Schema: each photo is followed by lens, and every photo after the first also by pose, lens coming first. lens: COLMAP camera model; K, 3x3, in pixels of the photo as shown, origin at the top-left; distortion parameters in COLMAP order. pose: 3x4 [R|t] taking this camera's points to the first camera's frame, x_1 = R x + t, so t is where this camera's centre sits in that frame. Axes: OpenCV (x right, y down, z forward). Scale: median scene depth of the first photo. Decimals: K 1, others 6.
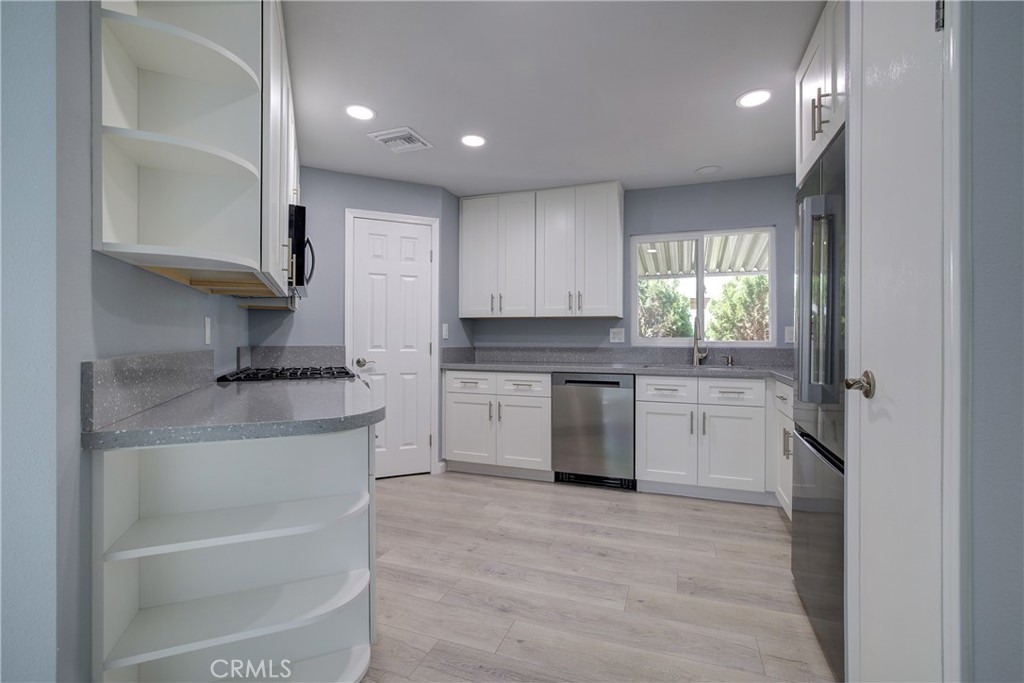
lens RADIAL K [[437.0, 0, 517.5], [0, 437.0, 343.4], [0, 0, 1]] dist [-0.030635, 0.005593]
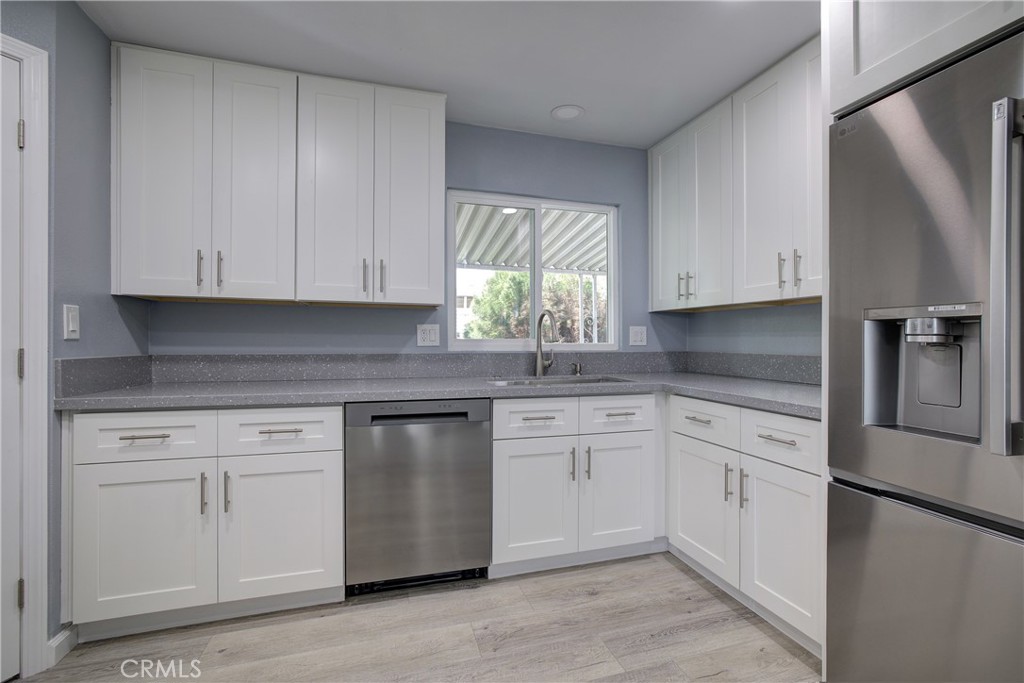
lens RADIAL K [[437.0, 0, 508.5], [0, 437.0, 340.1], [0, 0, 1]] dist [-0.030635, 0.005593]
pose [[0.796270, 0.001993, 0.604938, -0.080106], [0.002167, 0.999979, -0.006146, -0.006775], [-0.604937, 0.006205, 0.796249, 0.430192]]
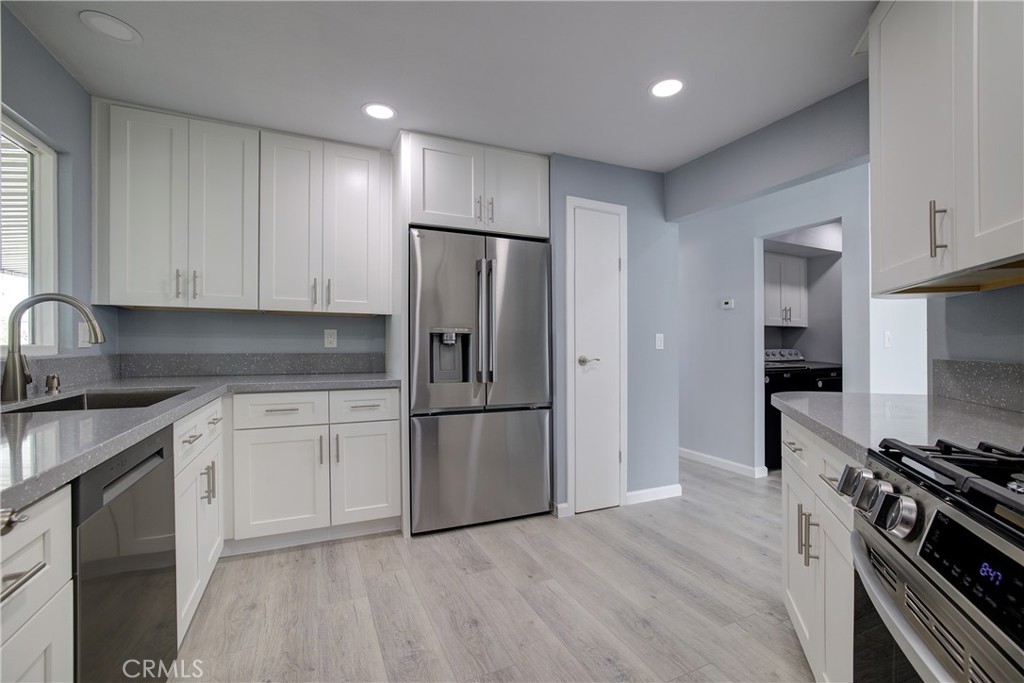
lens RADIAL K [[437.0, 0, 522.3], [0, 437.0, 337.4], [0, 0, 1]] dist [-0.030635, 0.005593]
pose [[-0.706764, 0.004222, 0.707437, -0.259734], [0.001497, 0.999989, -0.004473, -0.012721], [-0.707448, -0.002102, -0.706762, 0.932612]]
